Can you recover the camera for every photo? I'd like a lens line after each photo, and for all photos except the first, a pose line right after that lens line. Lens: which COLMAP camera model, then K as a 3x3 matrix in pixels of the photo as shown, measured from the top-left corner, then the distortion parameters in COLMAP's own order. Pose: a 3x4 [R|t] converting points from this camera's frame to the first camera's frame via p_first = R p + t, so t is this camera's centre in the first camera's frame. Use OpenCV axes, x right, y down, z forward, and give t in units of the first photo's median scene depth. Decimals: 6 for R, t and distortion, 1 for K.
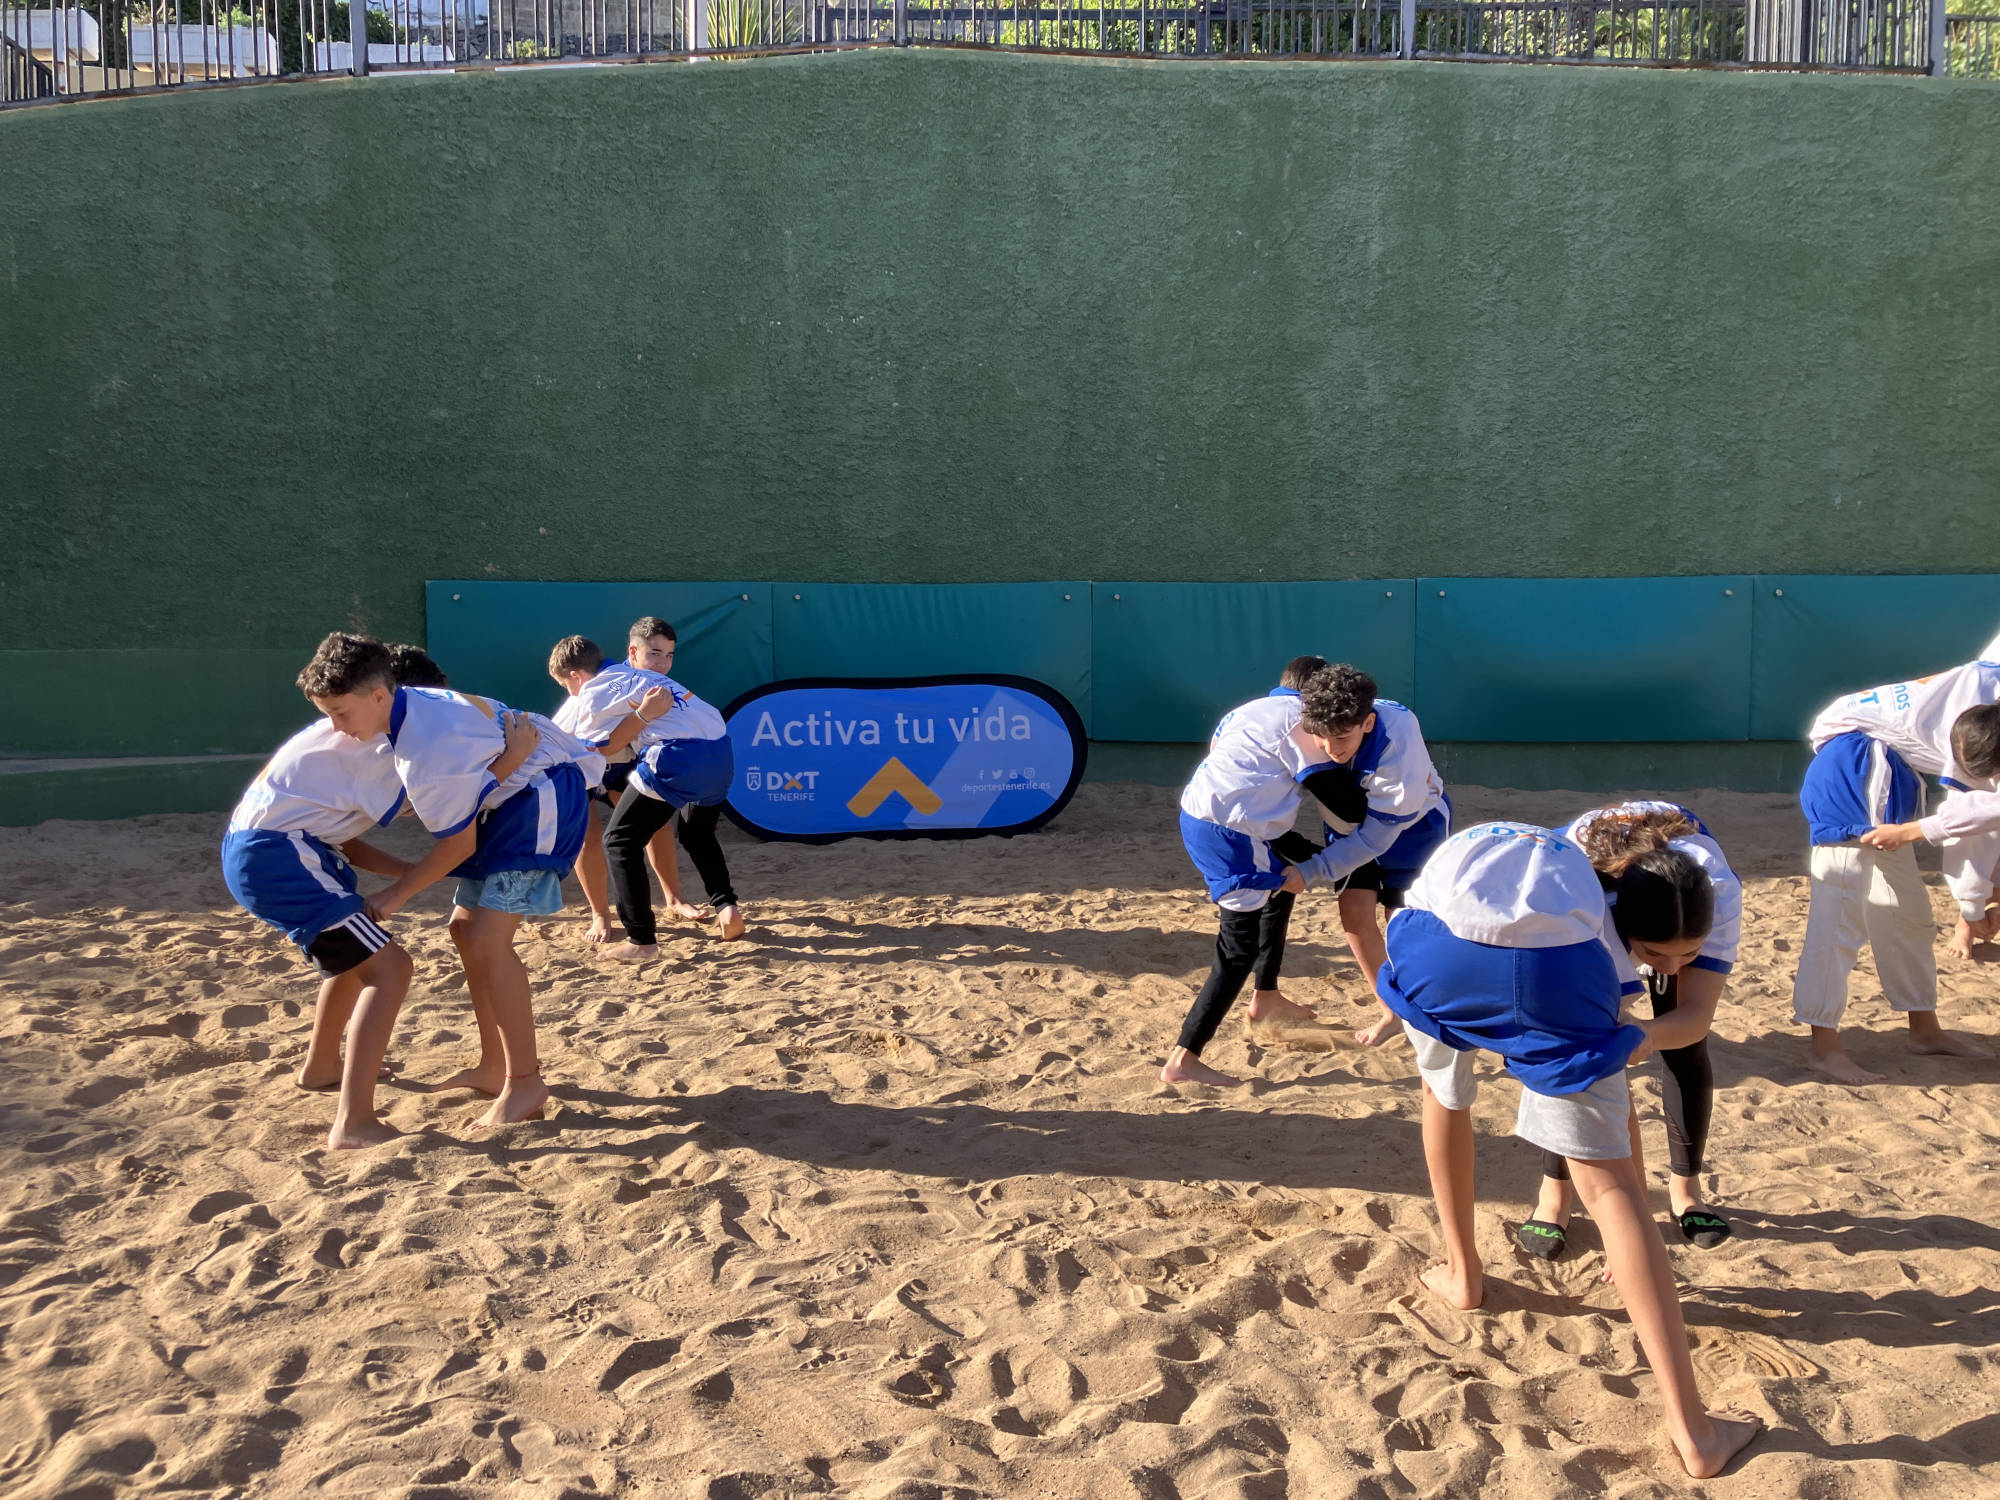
lens RADIAL K [[1455.3, 0, 1004.3], [0, 1455.3, 745.0], [0, 0, 1]] dist [0.009115, 0.007427]
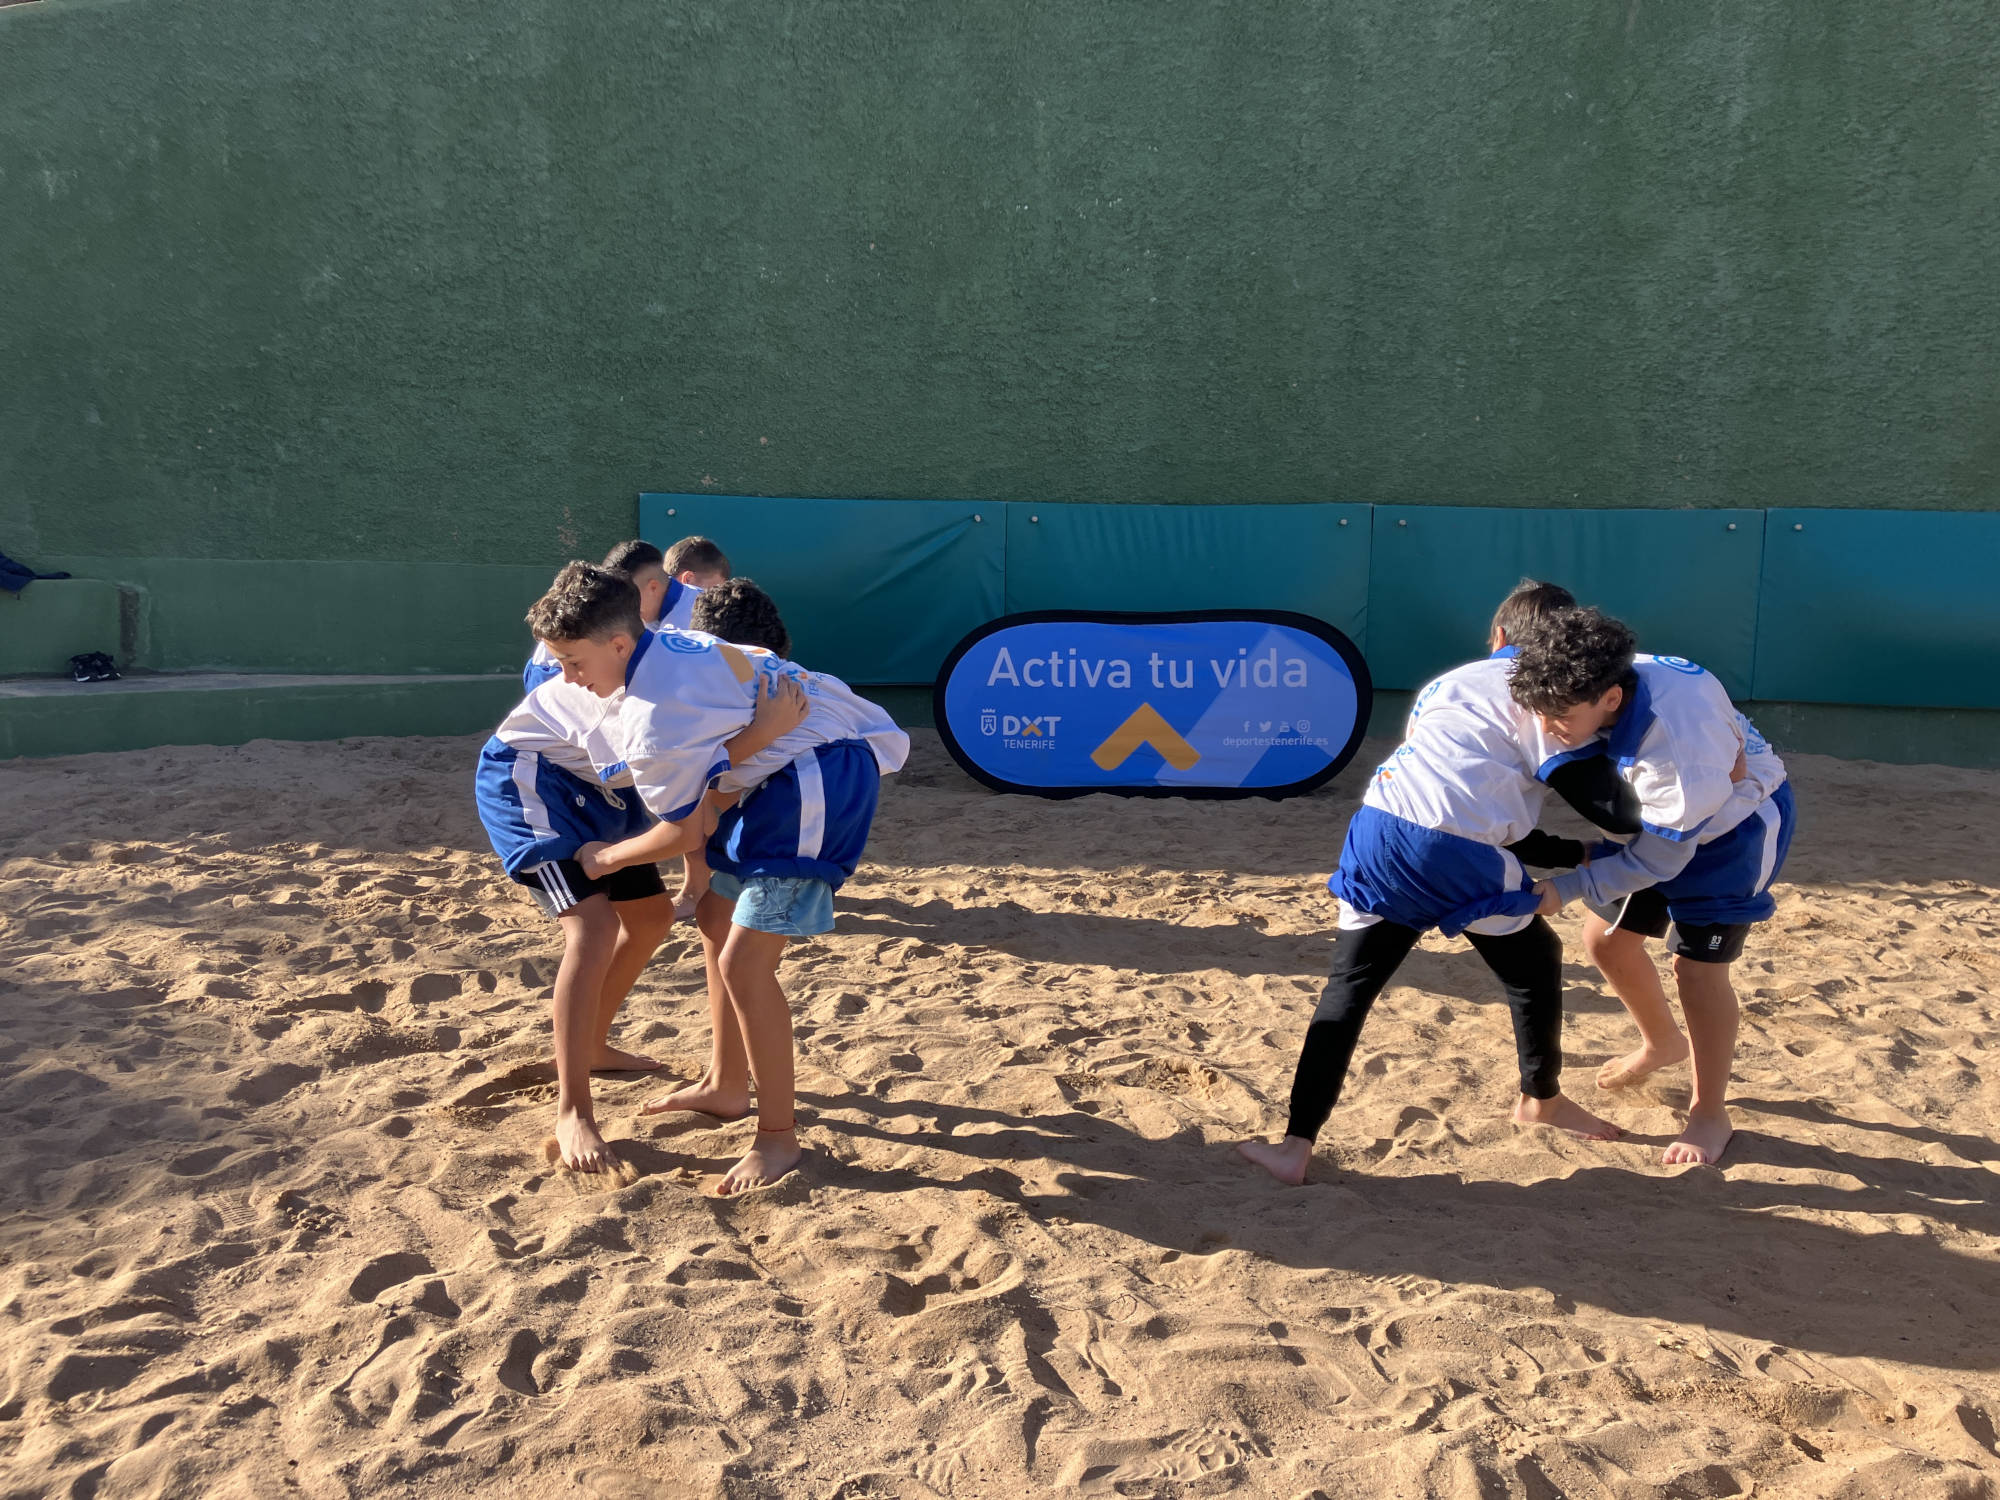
lens RADIAL K [[1609.1, 0, 1045.4], [0, 1609.1, 745.5], [0, 0, 1]] dist [0.009176, -0.002372]
pose [[0.991448, 0.035291, -0.125641, -0.045805], [-0.030644, 0.998780, 0.038731, -0.006224], [0.126855, -0.034550, 0.991319, 0.102016]]
